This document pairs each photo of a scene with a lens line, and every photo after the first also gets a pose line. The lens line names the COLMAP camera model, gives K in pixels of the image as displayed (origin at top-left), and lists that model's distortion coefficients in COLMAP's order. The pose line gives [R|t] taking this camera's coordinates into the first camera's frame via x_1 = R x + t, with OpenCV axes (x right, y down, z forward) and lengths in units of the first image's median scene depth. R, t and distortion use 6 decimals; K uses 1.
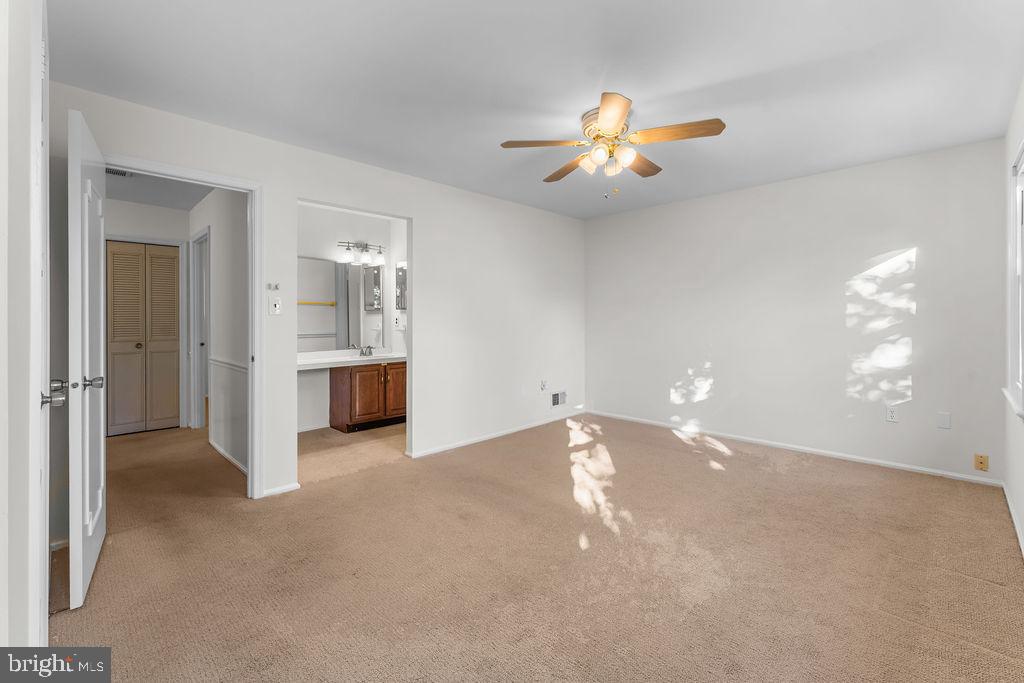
lens RADIAL K [[438.1, 0, 516.0], [0, 438.1, 333.6], [0, 0, 1]] dist [0.000514, 0.000057]
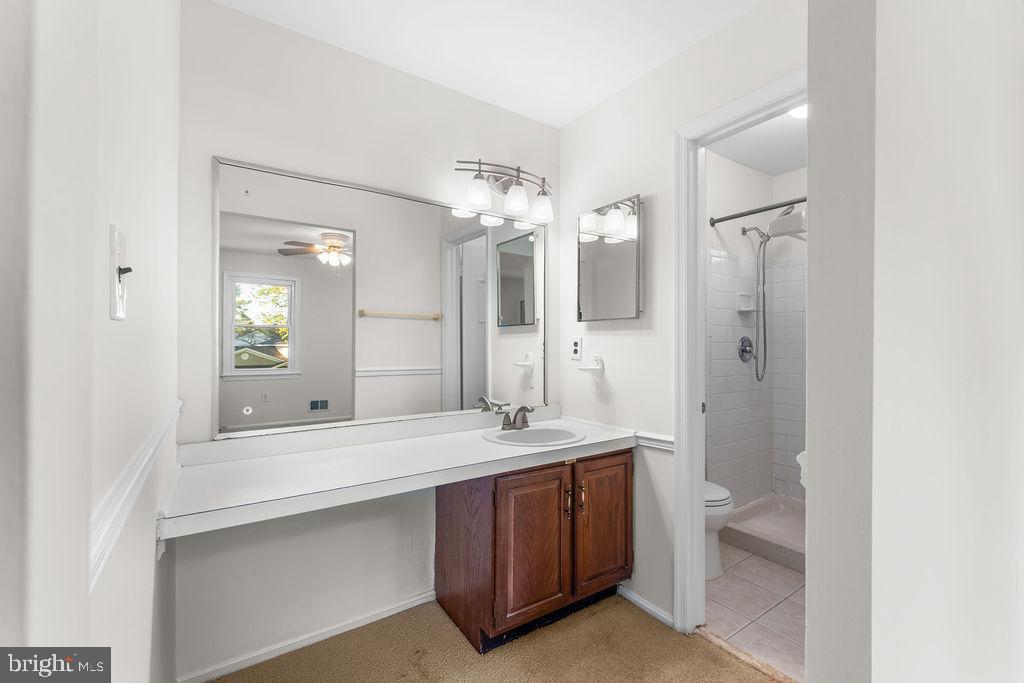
lens RADIAL K [[438.1, 0, 516.0], [0, 438.1, 333.6], [0, 0, 1]] dist [0.000514, 0.000057]
pose [[0.983321, -0.017061, -0.181079, -0.267943], [0.008516, 0.998818, -0.047859, -0.023884], [0.181682, 0.045519, 0.982303, 0.586929]]
